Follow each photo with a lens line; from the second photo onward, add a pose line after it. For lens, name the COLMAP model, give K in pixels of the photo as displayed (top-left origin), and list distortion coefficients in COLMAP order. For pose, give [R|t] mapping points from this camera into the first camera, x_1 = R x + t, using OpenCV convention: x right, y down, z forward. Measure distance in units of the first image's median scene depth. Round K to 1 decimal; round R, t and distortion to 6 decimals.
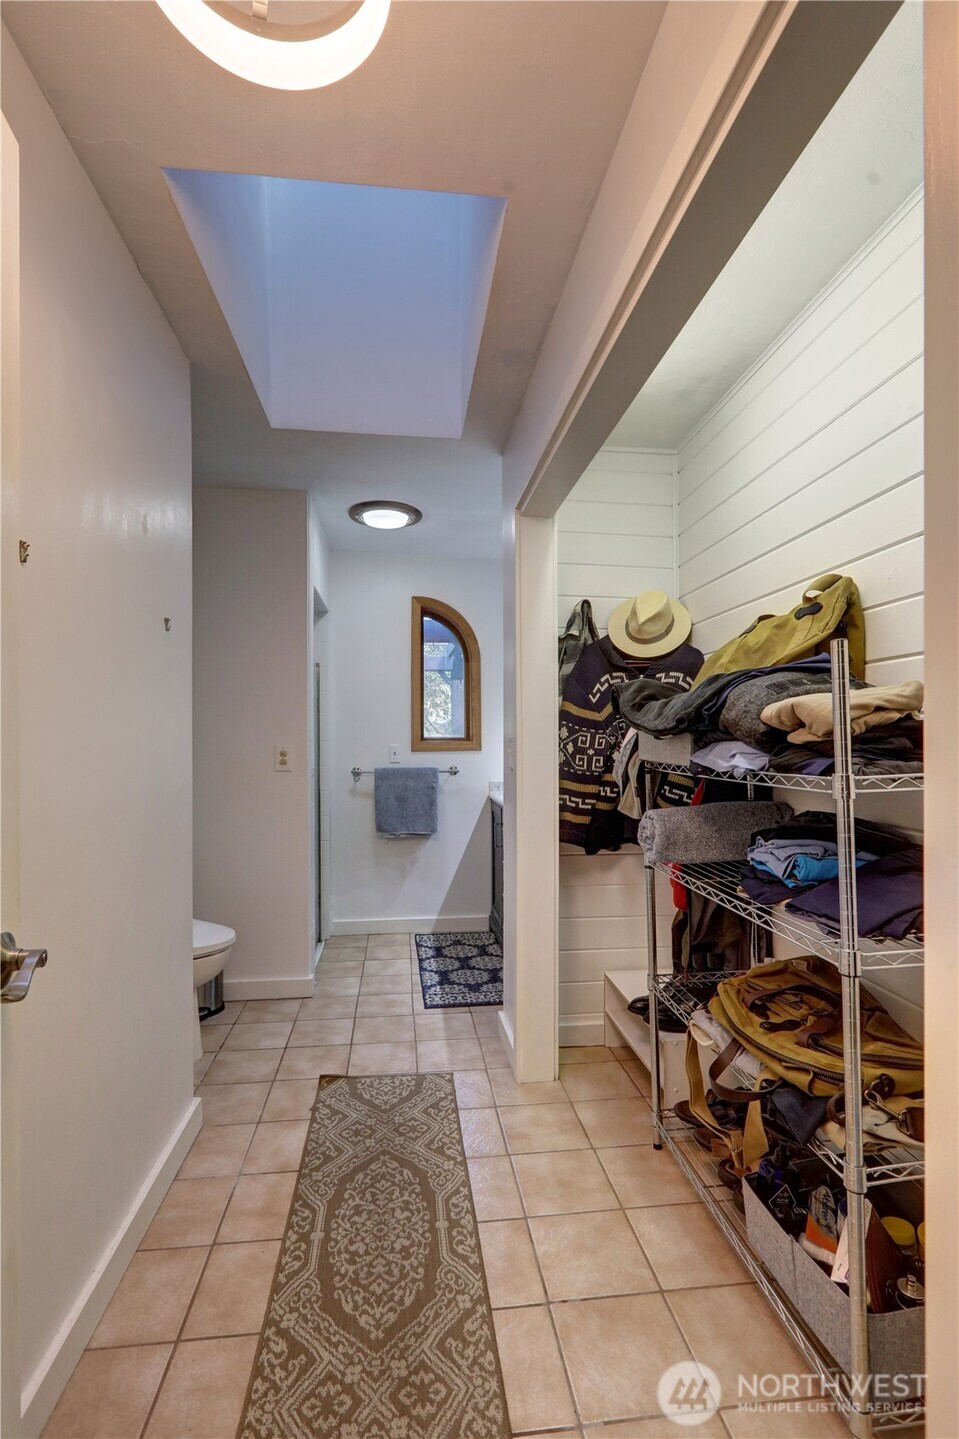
lens RADIAL K [[655.6, 0, 473.3], [0, 655.6, 723.7], [0, 0, 1]] dist [0.000600, 0.001275]
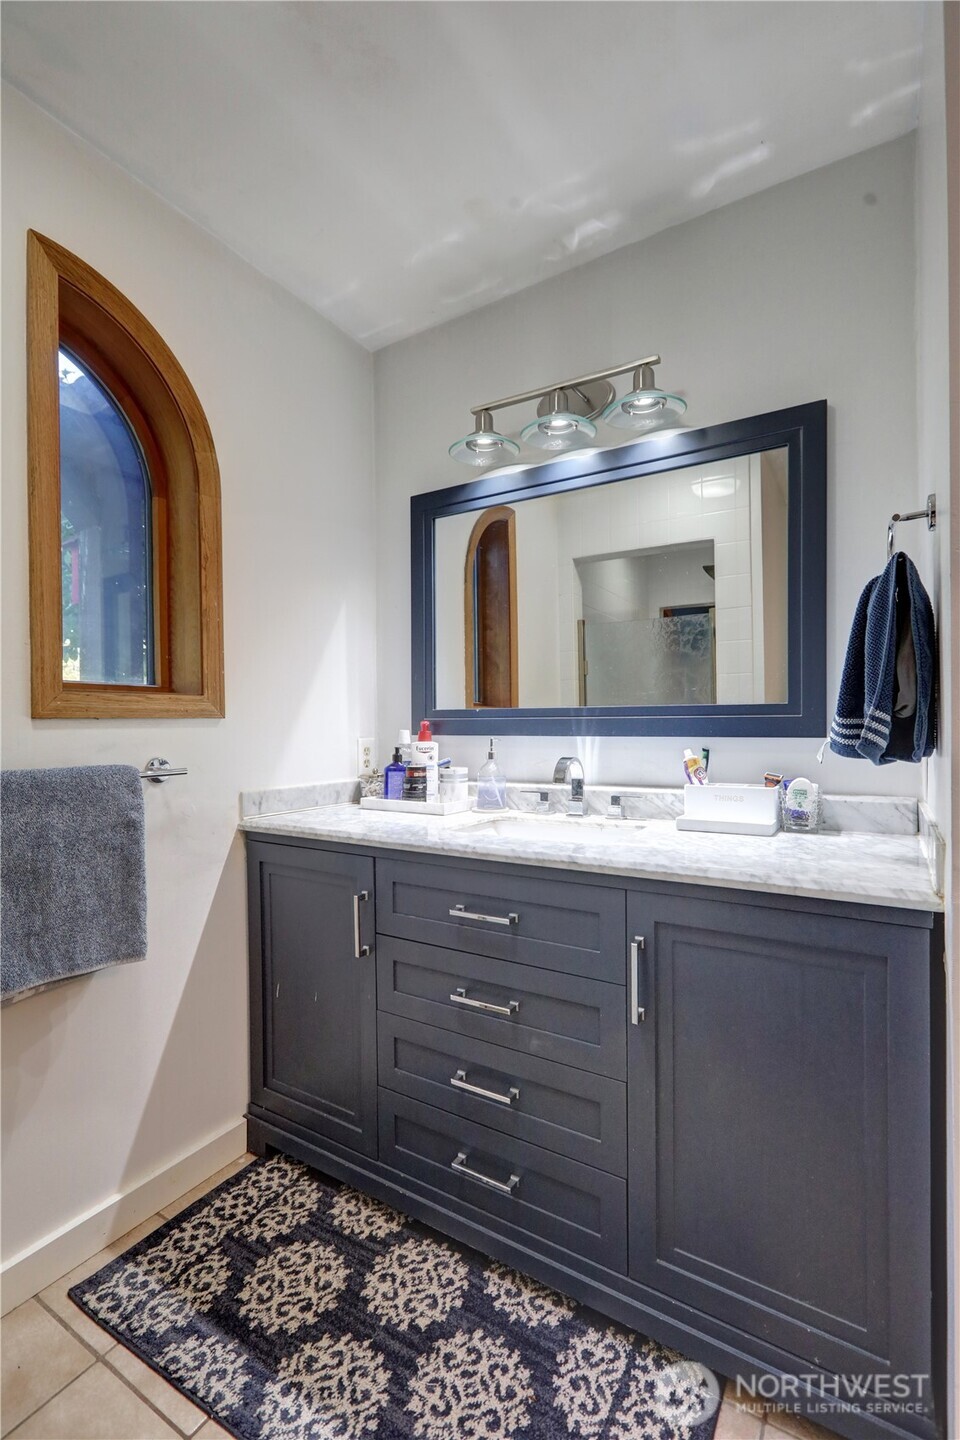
lens RADIAL K [[656.0, 0, 480.4], [0, 656.0, 719.0], [0, 0, 1]] dist [0.000600, 0.001275]
pose [[0.621825, 0.003068, 0.783150, -0.215769], [-0.018255, 0.999777, 0.010578, 0.036126], [-0.782944, -0.020874, 0.621742, 0.653888]]
